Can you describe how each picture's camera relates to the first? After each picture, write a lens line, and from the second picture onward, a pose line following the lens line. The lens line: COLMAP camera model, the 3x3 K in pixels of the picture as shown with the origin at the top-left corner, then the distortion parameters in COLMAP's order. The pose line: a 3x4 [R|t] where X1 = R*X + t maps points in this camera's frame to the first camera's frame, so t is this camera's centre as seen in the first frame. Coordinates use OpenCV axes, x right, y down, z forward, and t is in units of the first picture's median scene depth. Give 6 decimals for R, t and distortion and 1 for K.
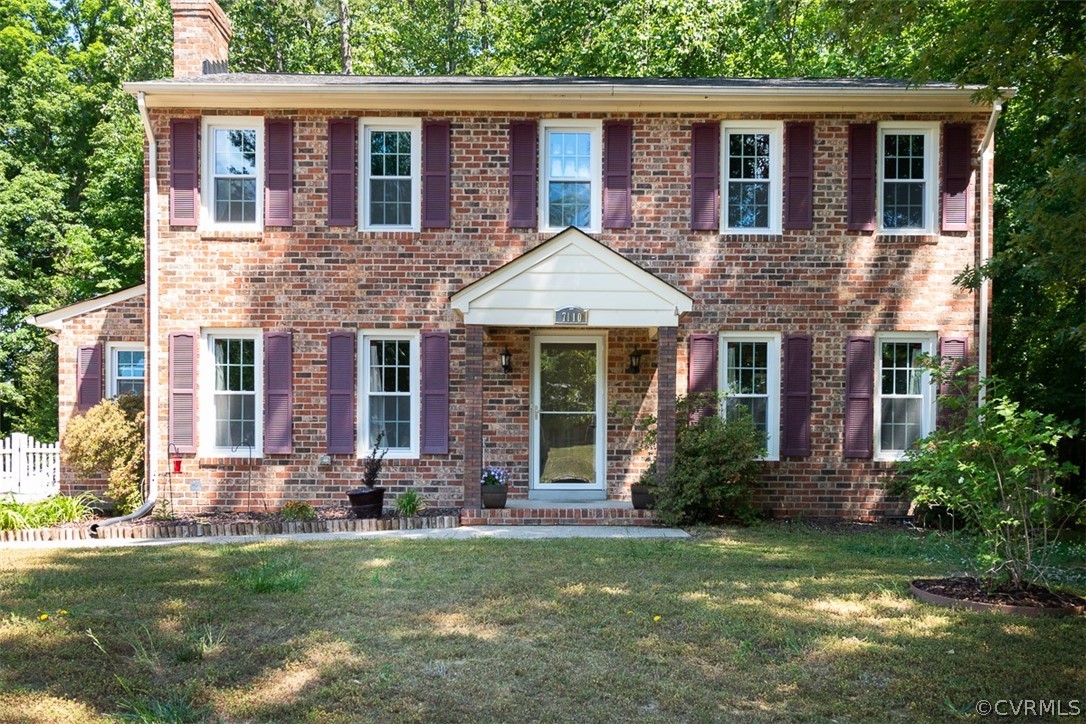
lens RADIAL K [[994.6, 0, 539.4], [0, 994.6, 438.8], [0, 0, 1]] dist [0.008356, 0.000000]
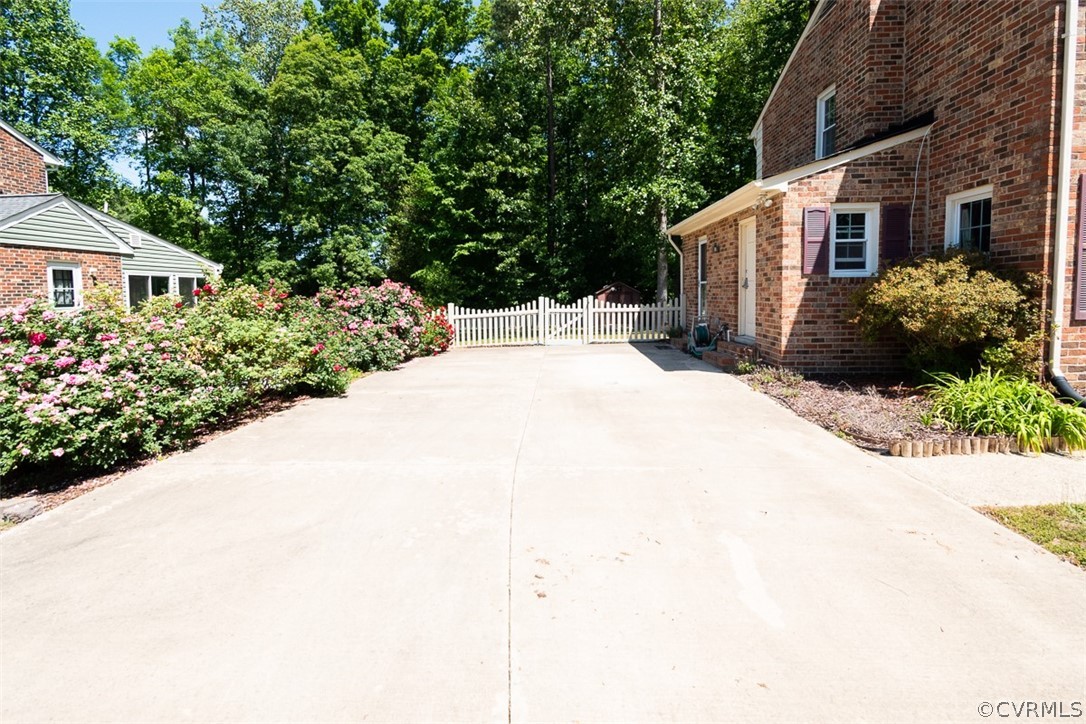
lens RADIAL K [[514.3, 0, 535.5], [0, 514.3, 321.3], [0, 0, 1]] dist [0.009358, -0.004220]
pose [[0.999512, -0.014297, -0.027790, -0.713785], [0.015764, 0.998455, 0.053280, -0.013617], [0.026986, -0.053692, 0.998193, 0.480635]]
